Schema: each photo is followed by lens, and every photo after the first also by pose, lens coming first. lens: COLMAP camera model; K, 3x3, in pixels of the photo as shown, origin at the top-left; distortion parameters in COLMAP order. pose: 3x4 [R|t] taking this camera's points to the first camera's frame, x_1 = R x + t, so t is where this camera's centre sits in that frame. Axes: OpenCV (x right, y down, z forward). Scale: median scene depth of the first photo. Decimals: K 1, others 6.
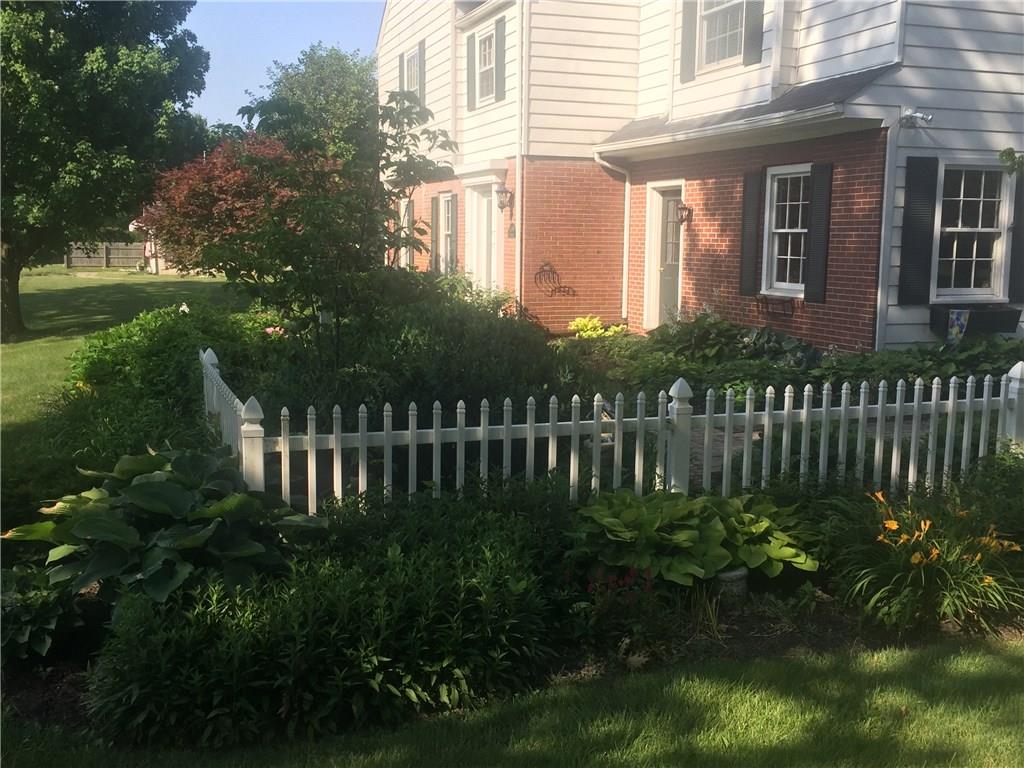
lens RADIAL K [[1064.1, 0, 512.0], [0, 1064.1, 384.0], [0, 0, 1]] dist [0.033470, -0.000108]
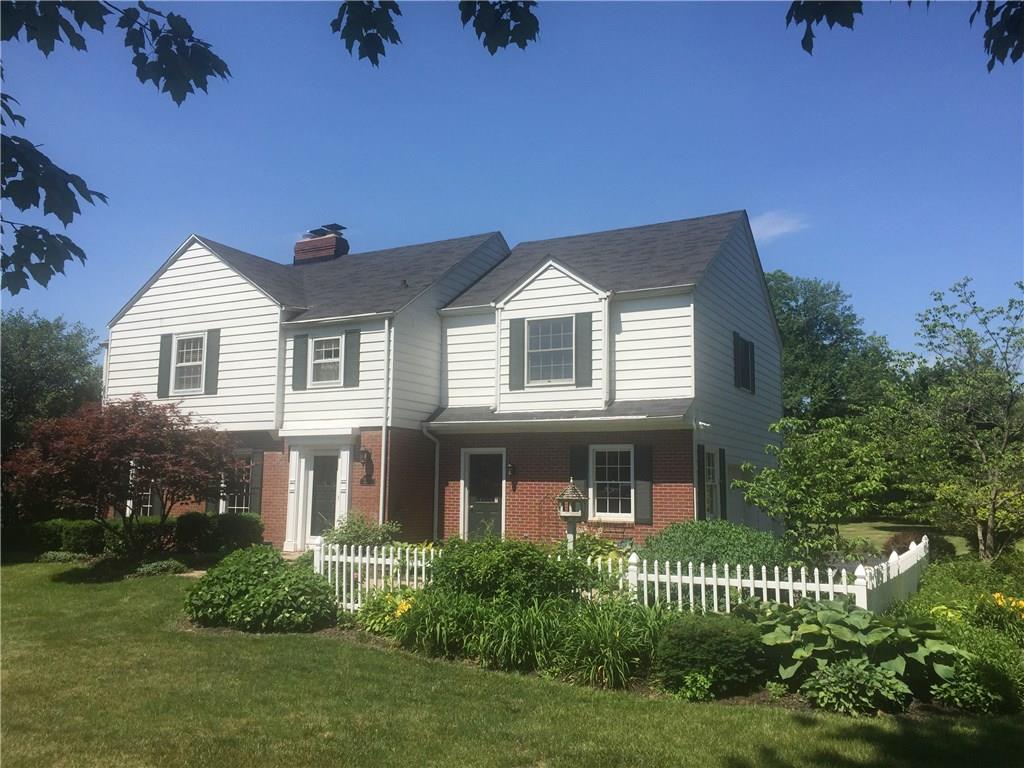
lens RADIAL K [[879.0, 0, 512.0], [0, 879.0, 384.0], [0, 0, 1]] dist [0.059088, -0.003498]
pose [[0.752154, 0.081491, 0.653930, -0.713062], [0.084588, 0.972177, -0.218444, -0.002126], [-0.653536, 0.219618, 0.724333, 0.043446]]
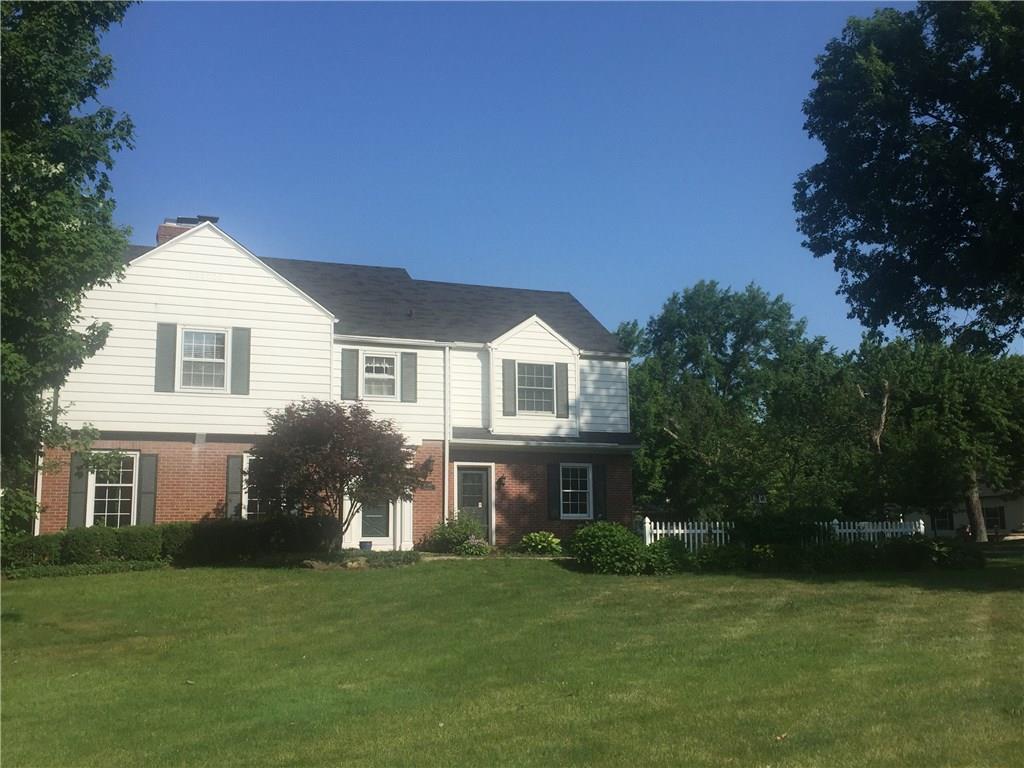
lens RADIAL K [[1064.1, 0, 512.0], [0, 1064.1, 384.0], [0, 0, 1]] dist [0.033470, -0.000108]
pose [[-0.047978, 0.139946, 0.988996, -1.844226], [0.147829, 0.980227, -0.131534, -0.078507], [-0.987849, 0.139891, -0.067717, 1.131752]]
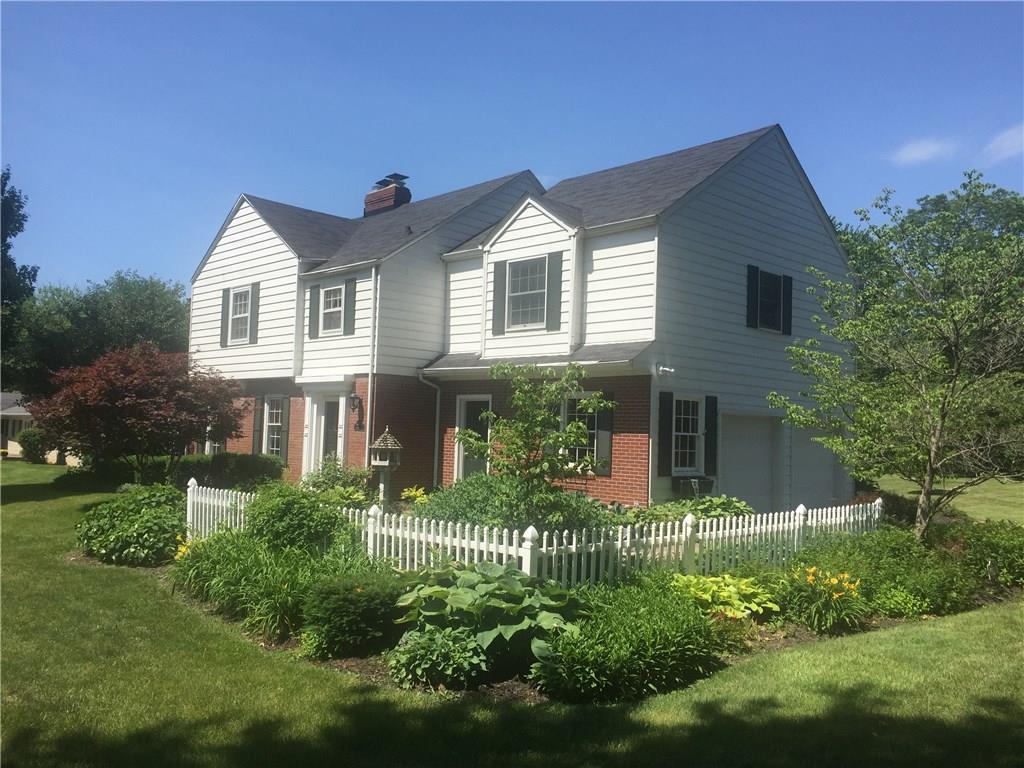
lens RADIAL K [[879.0, 0, 512.0], [0, 879.0, 384.0], [0, 0, 1]] dist [0.059088, -0.003498]
pose [[0.912885, 0.040236, 0.406230, -0.339690], [0.034874, 0.983806, -0.175813, 0.015116], [-0.406725, 0.174664, 0.896698, -0.150948]]
